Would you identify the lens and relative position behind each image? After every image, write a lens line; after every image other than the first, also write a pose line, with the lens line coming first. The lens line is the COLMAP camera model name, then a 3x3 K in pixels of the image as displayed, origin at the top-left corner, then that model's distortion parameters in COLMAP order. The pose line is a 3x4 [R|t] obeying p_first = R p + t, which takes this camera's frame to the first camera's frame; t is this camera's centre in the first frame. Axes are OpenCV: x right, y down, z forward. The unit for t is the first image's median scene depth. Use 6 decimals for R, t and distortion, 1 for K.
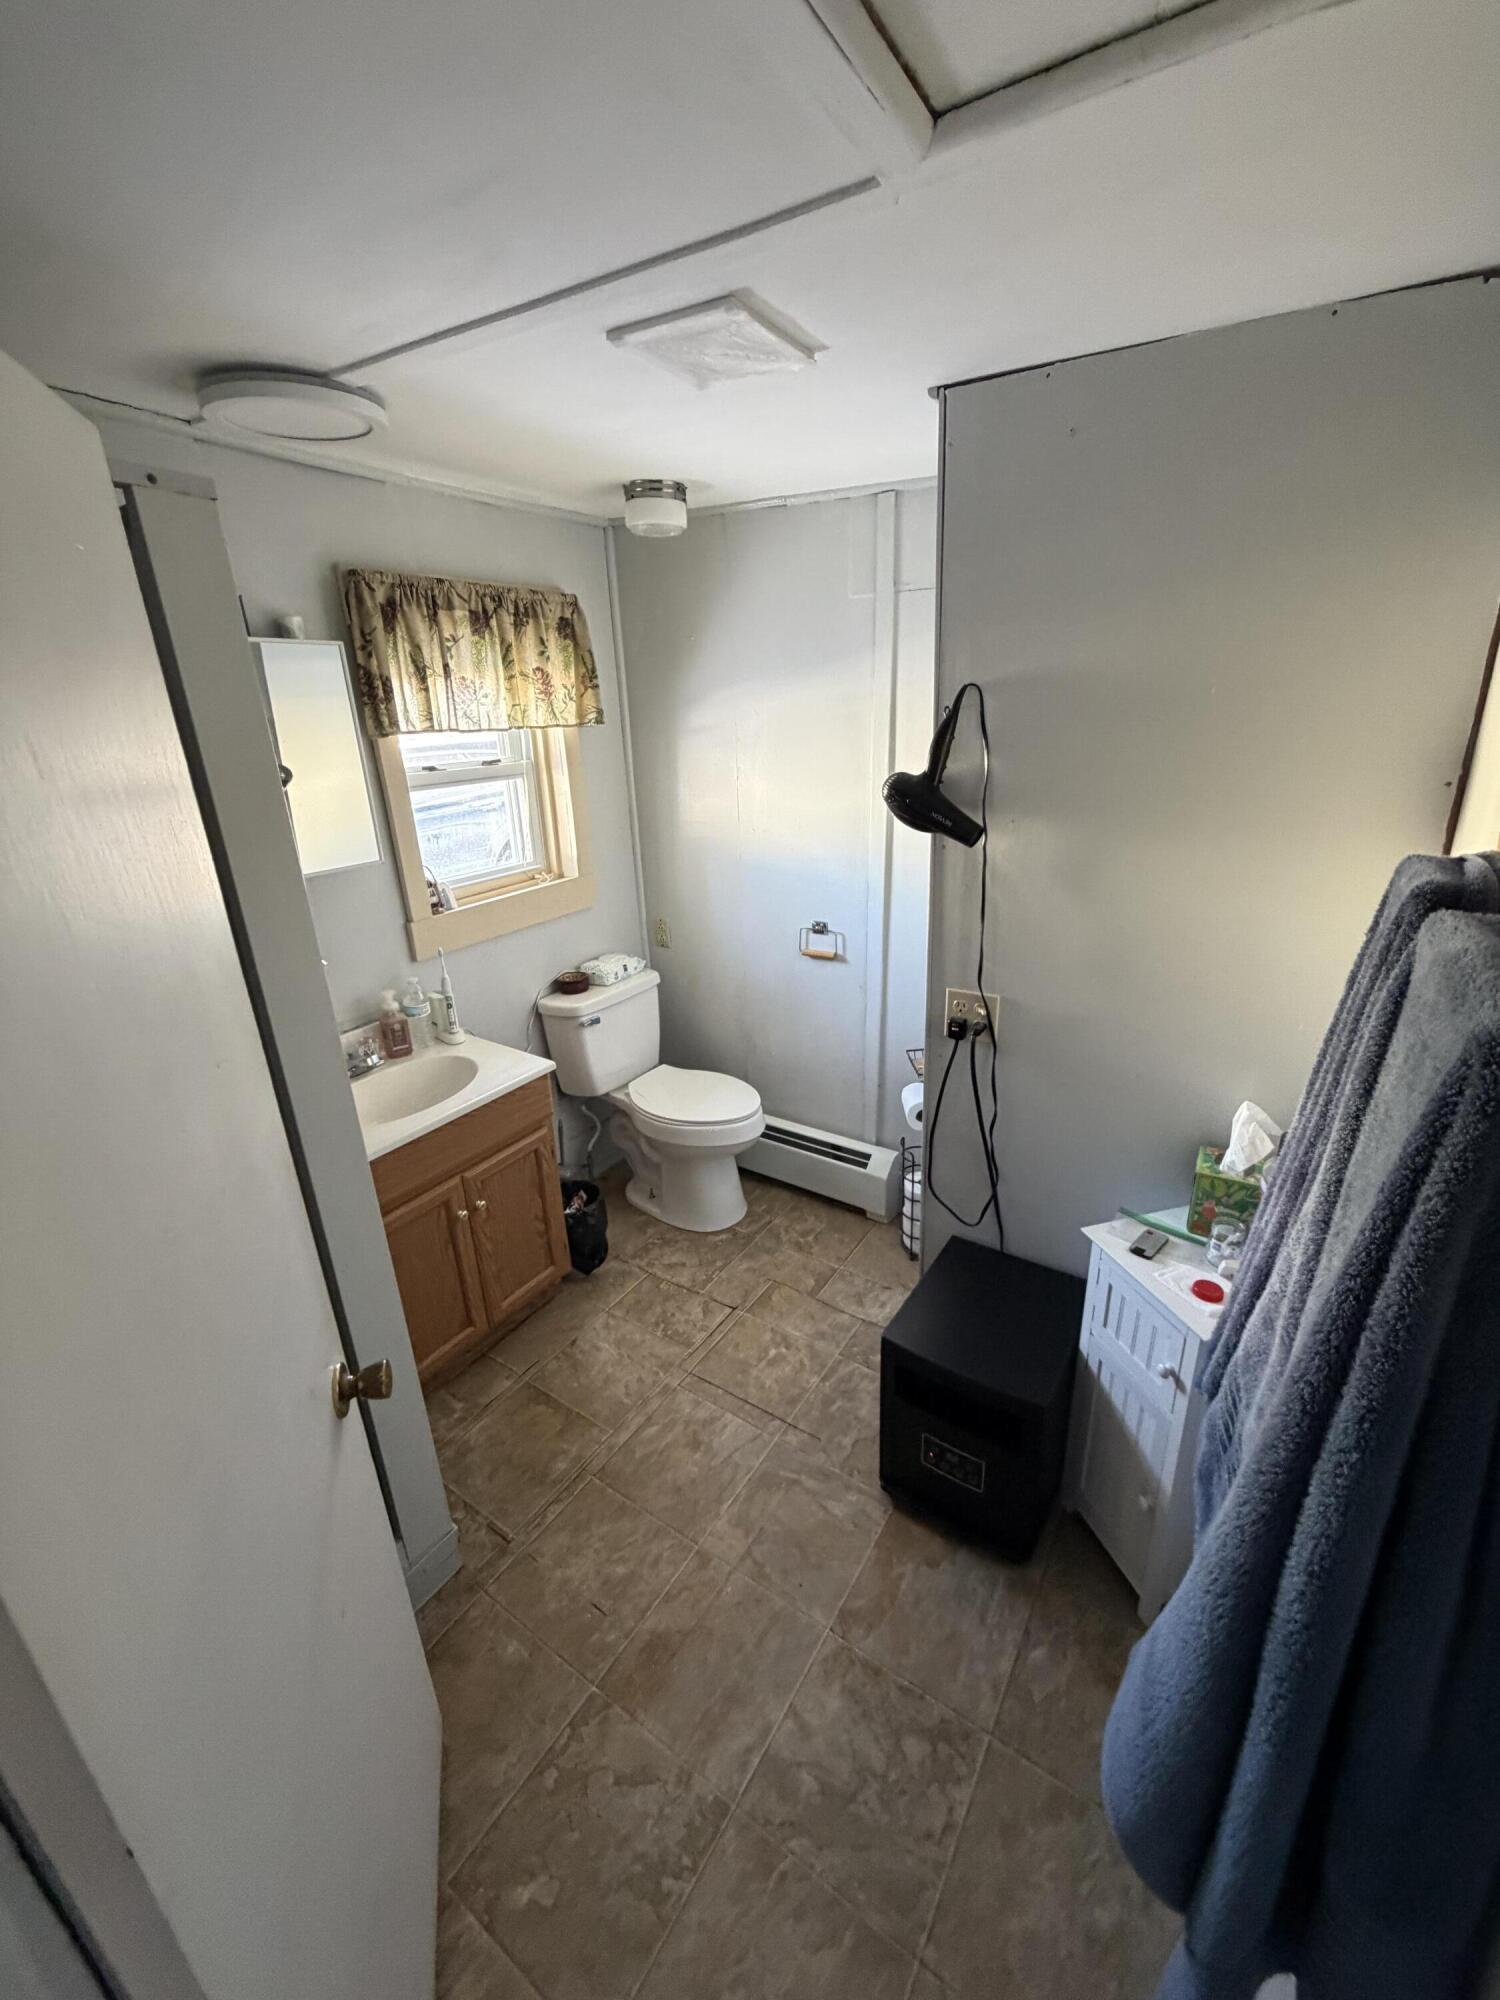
lens RADIAL K [[798.2, 0, 750.0], [0, 798.2, 1000.0], [0, 0, 1]] dist [-0.001571, -0.000292]
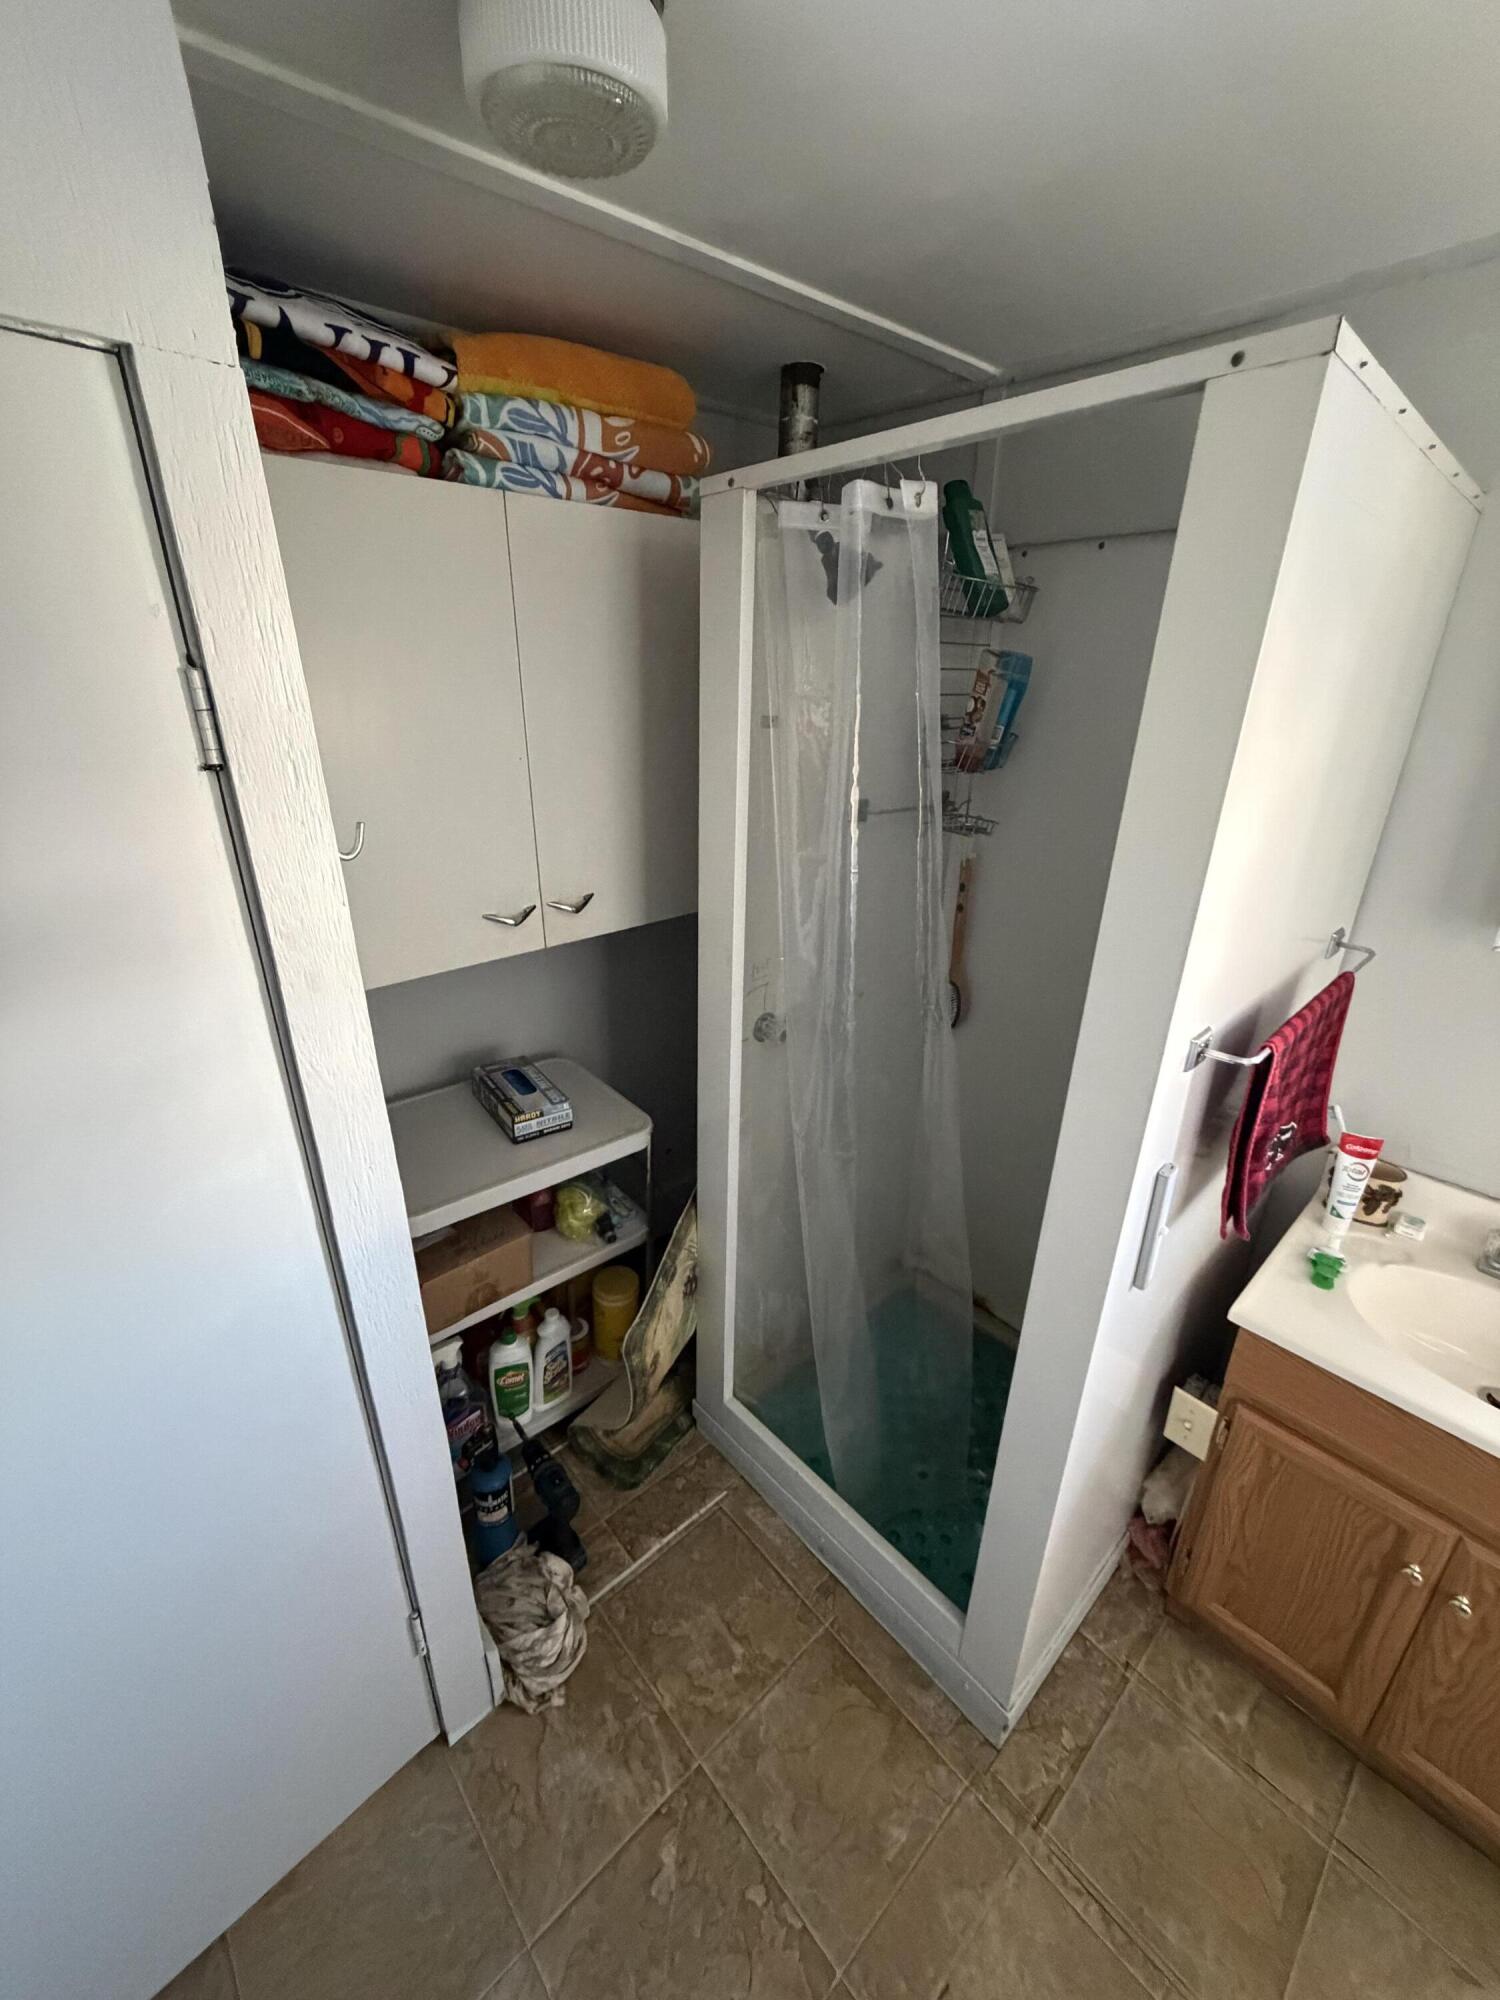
lens RADIAL K [[798.2, 0, 750.0], [0, 798.2, 1000.0], [0, 0, 1]] dist [-0.001571, -0.000292]
pose [[-0.251733, 0.397195, -0.882534, 0.101945], [-0.305587, 0.832626, 0.461899, -0.199238], [0.918285, 0.385966, -0.088222, 0.477965]]
